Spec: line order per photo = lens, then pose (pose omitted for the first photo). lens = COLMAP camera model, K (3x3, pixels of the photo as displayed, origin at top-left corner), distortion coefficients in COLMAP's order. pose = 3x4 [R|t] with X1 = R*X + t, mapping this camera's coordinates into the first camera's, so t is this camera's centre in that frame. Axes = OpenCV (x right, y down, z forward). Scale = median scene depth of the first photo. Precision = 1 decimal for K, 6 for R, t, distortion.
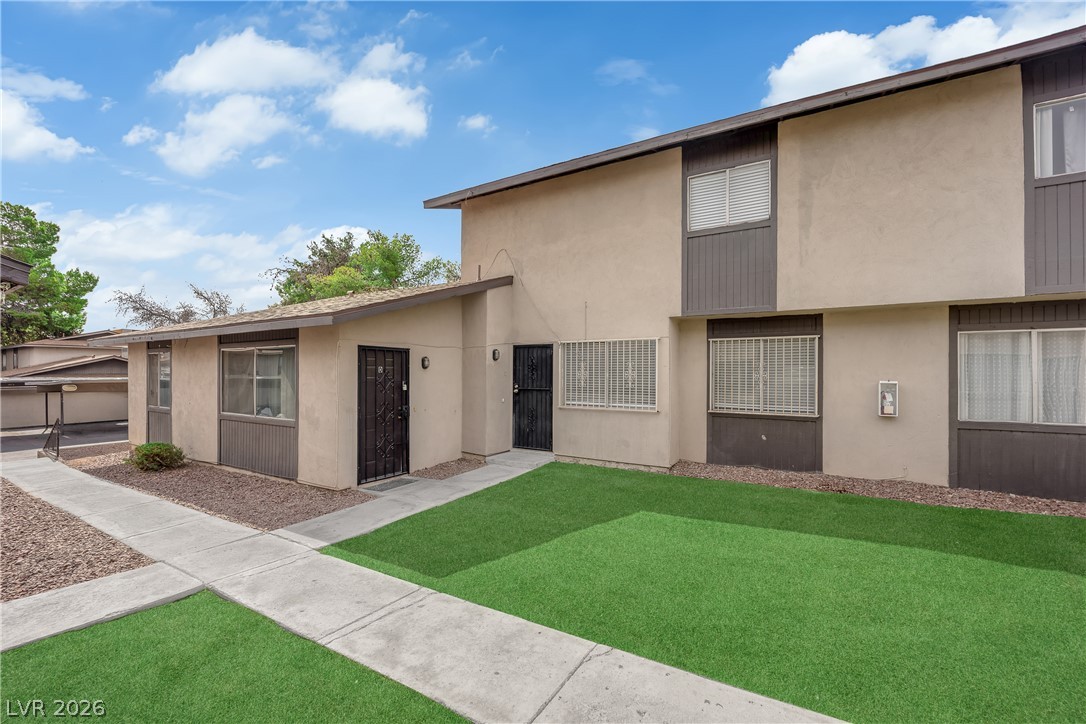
lens RADIAL K [[453.5, 0, 564.2], [0, 453.5, 370.1], [0, 0, 1]] dist [-0.017150, -0.000290]
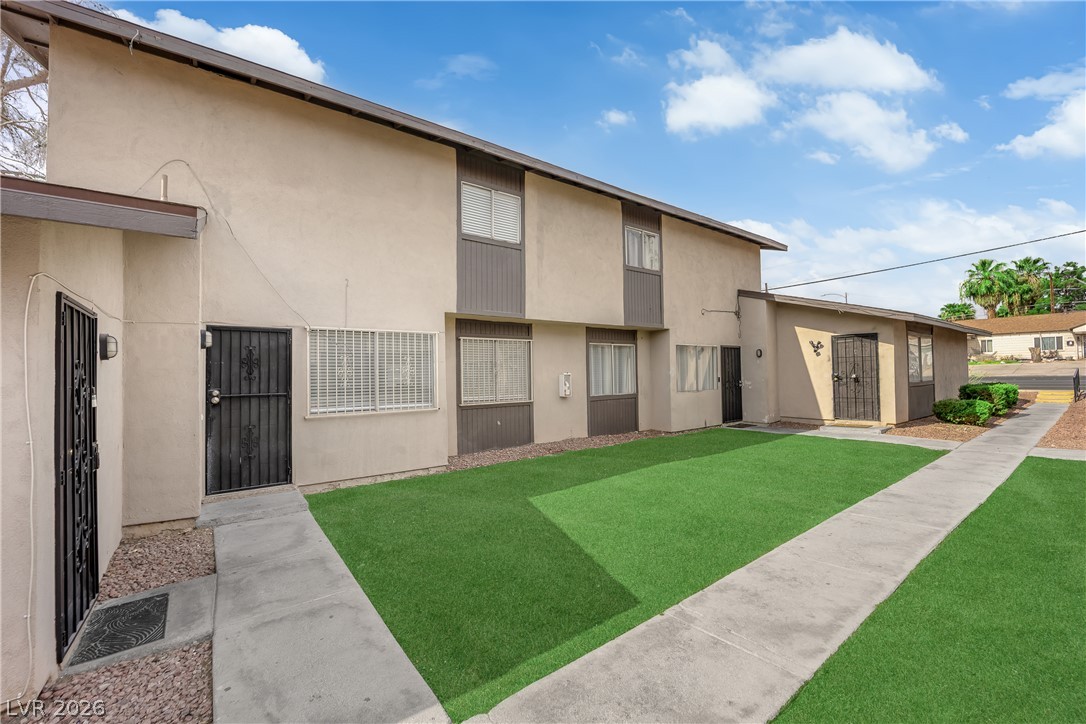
lens RADIAL K [[437.4, 0, 543.8], [0, 437.4, 362.4], [0, 0, 1]] dist [-0.008317, -0.004794]
pose [[0.387970, 0.014858, 0.921552, -0.563399], [0.013538, 0.999670, -0.021817, 0.016043], [-0.921573, 0.020941, 0.387641, 0.432414]]
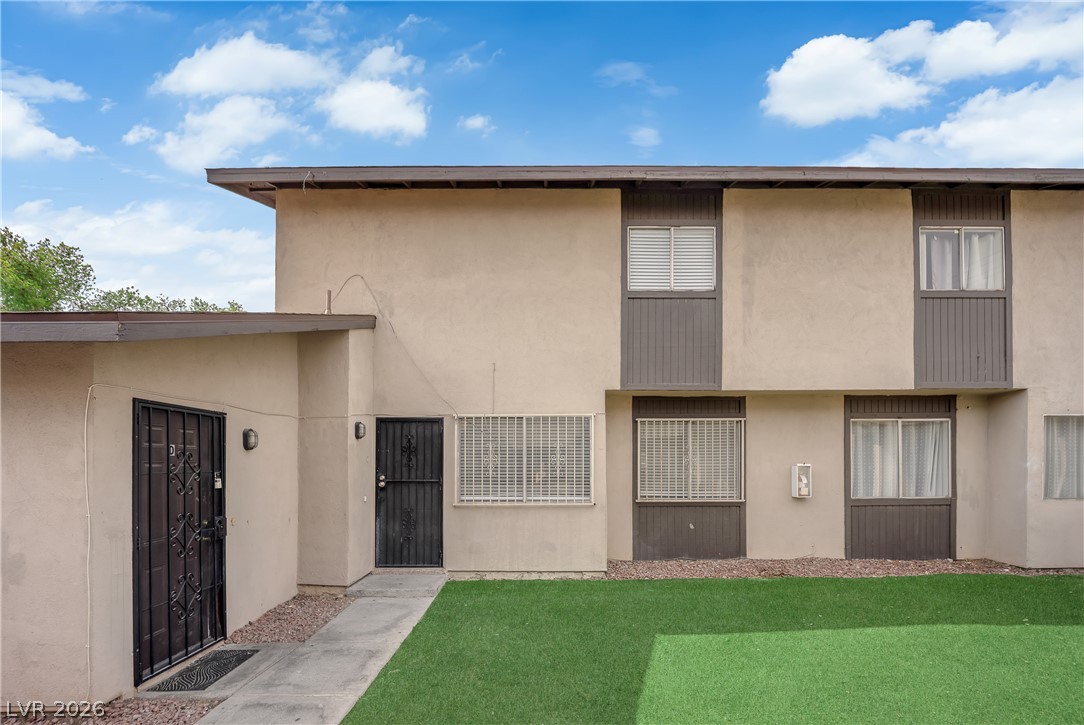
lens RADIAL K [[469.0, 0, 553.5], [0, 469.0, 459.0], [0, 0, 1]] dist [-0.010233, -0.000467]
pose [[0.861722, -0.002122, 0.507376, -0.286885], [0.002348, 0.999997, 0.000194, 0.009443], [-0.507375, 0.001024, 0.861725, 0.306371]]
